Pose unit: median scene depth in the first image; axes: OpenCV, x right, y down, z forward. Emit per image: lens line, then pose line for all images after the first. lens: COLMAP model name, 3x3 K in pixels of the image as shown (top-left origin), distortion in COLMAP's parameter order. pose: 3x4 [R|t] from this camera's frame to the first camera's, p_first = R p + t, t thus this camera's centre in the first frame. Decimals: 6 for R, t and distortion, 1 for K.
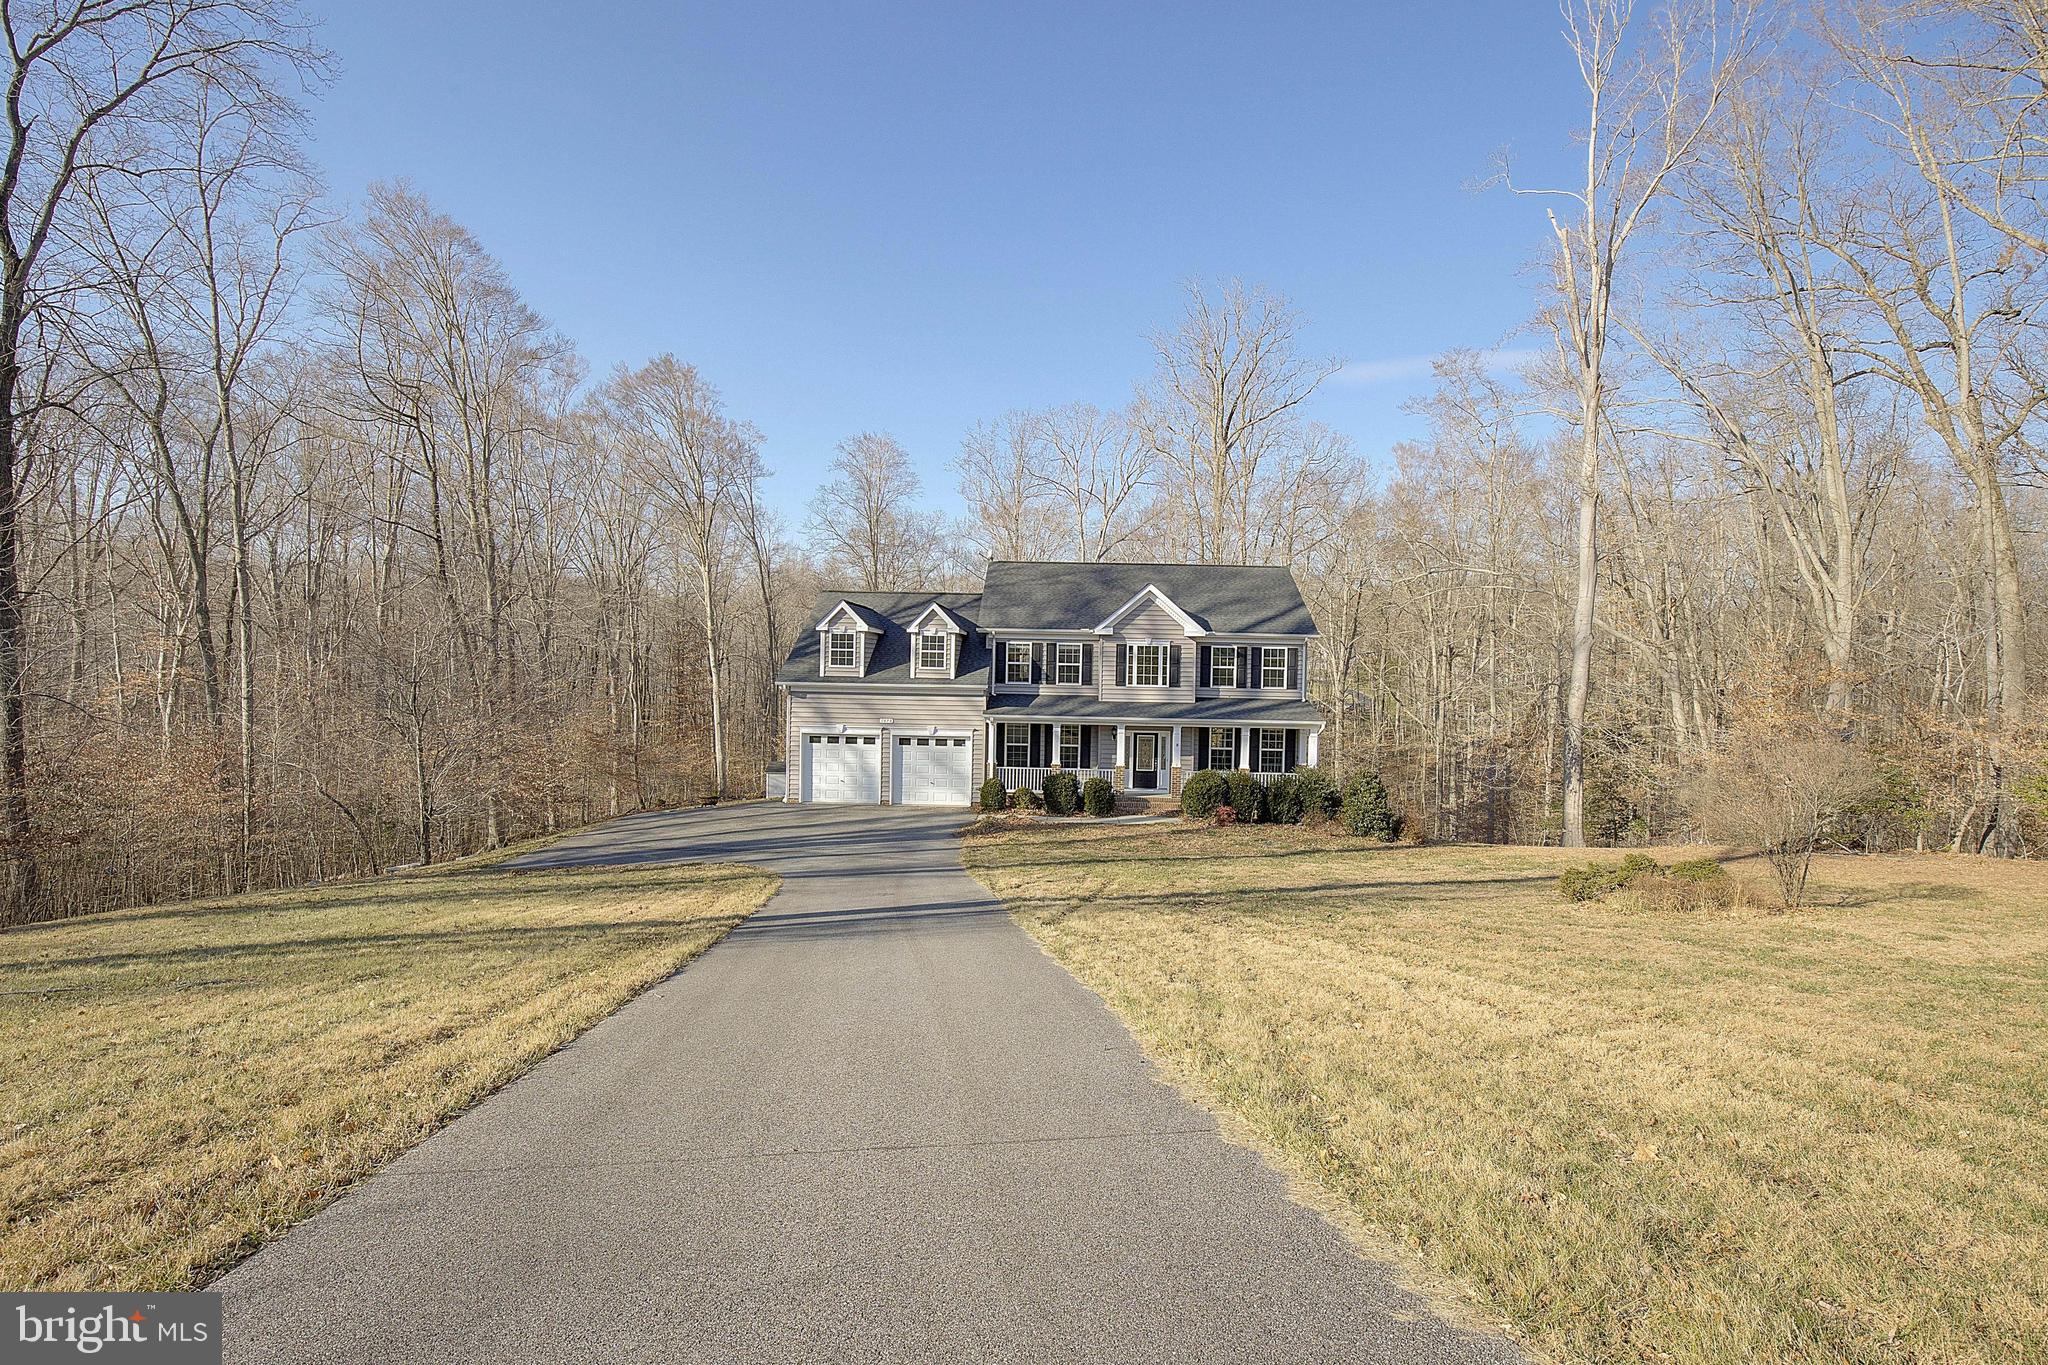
lens RADIAL K [[954.2, 0, 1024.0], [0, 954.2, 682.5], [0, 0, 1]] dist [-0.000567, -0.000047]
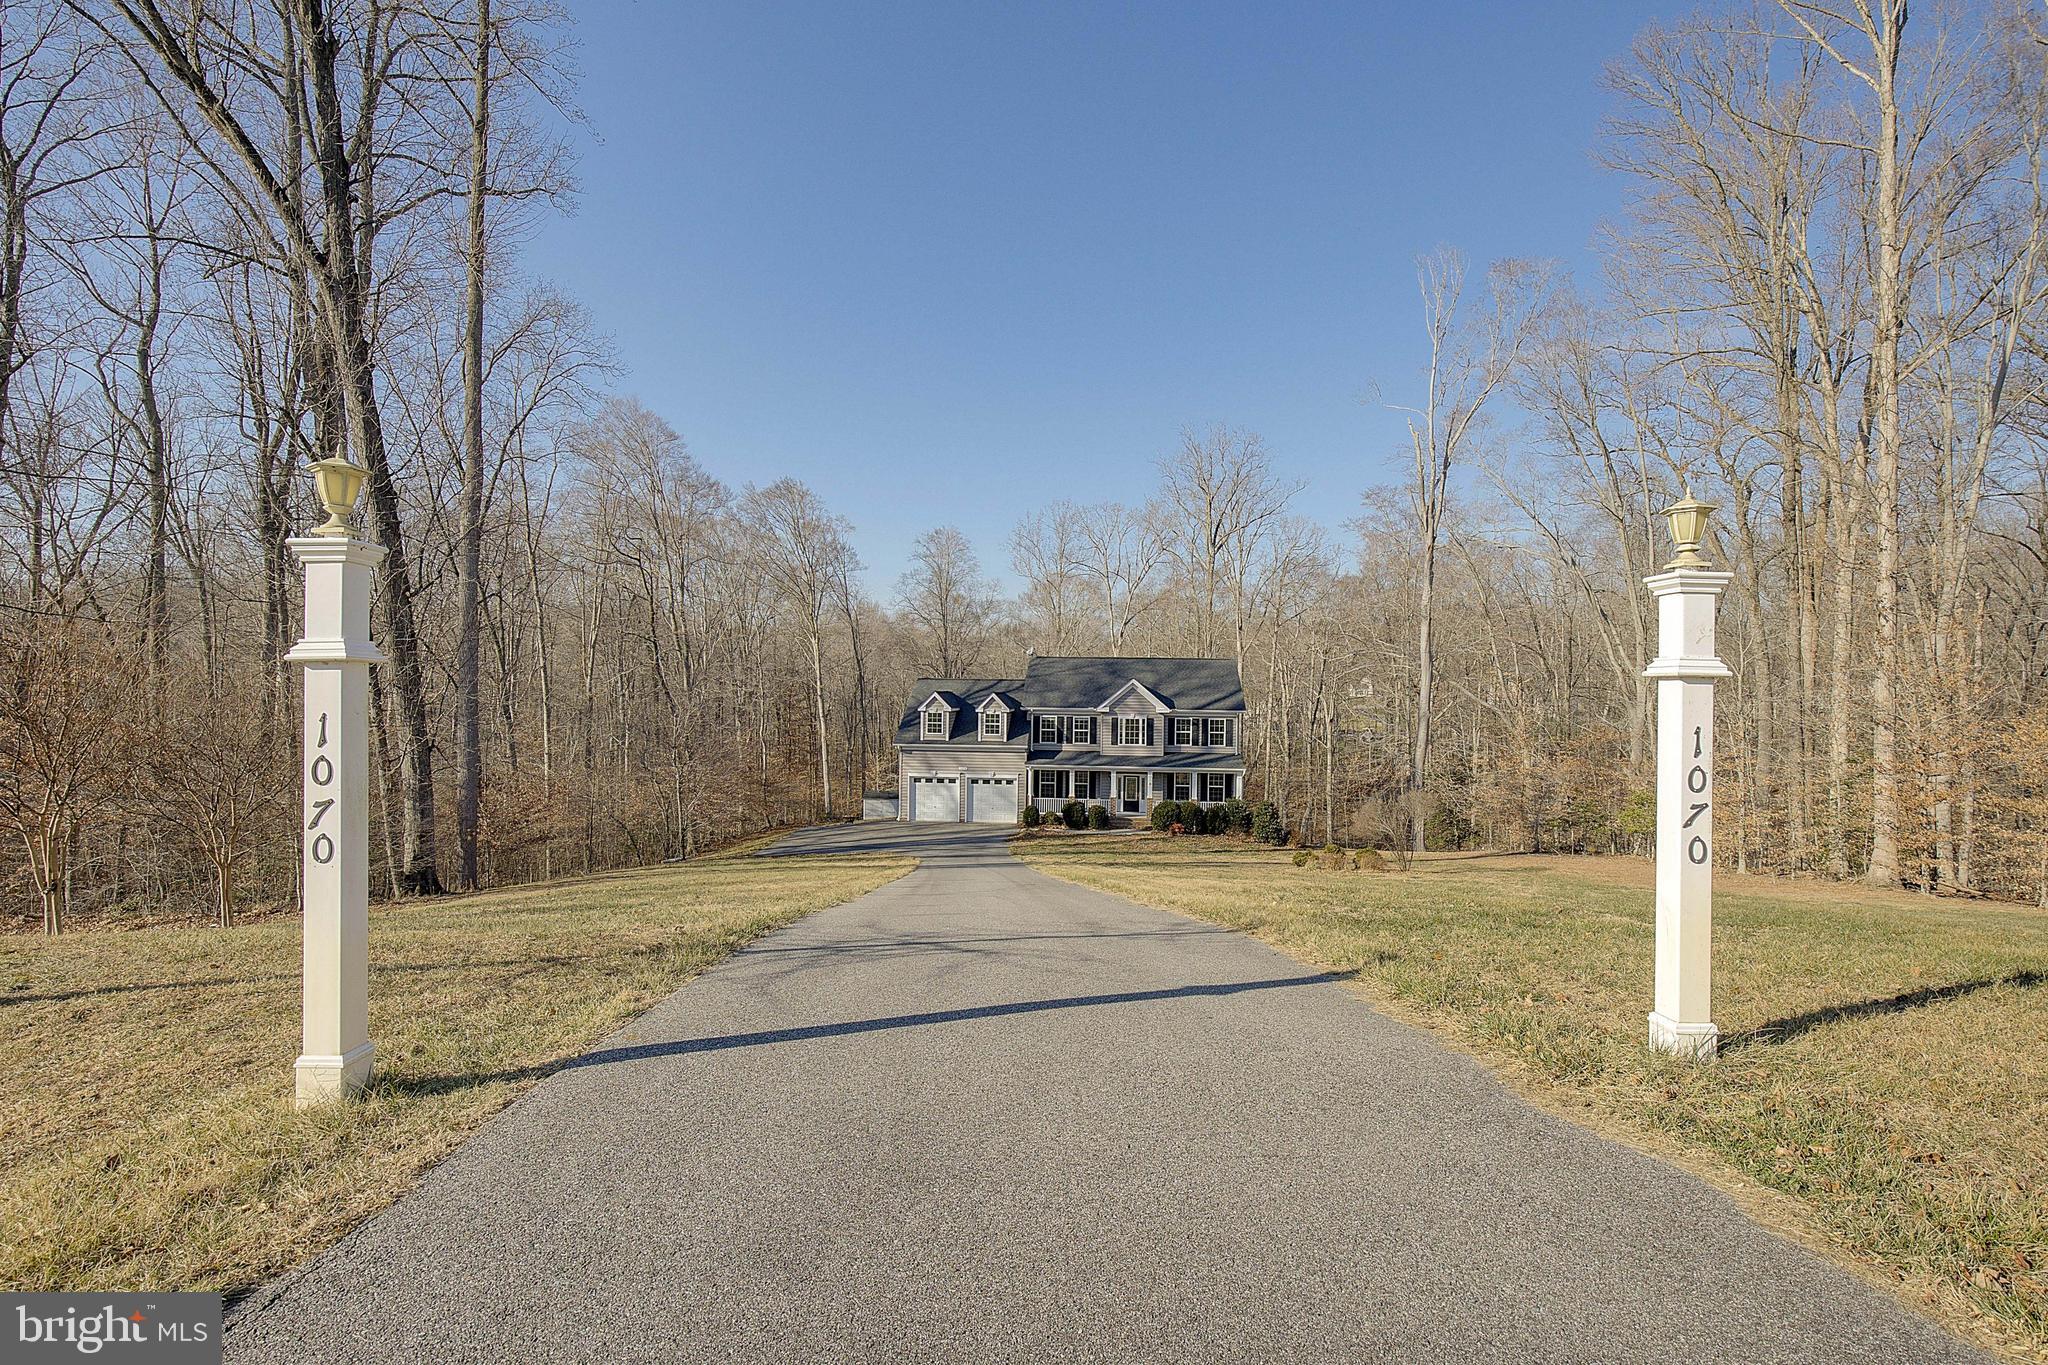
lens RADIAL K [[954.2, 0, 1024.0], [0, 954.2, 682.5], [0, 0, 1]] dist [-0.000567, -0.000047]
pose [[0.998218, -0.006374, -0.059336, 0.047655], [0.004931, 0.999689, -0.024442, -0.060004], [0.059473, 0.024106, 0.997939, -0.541341]]
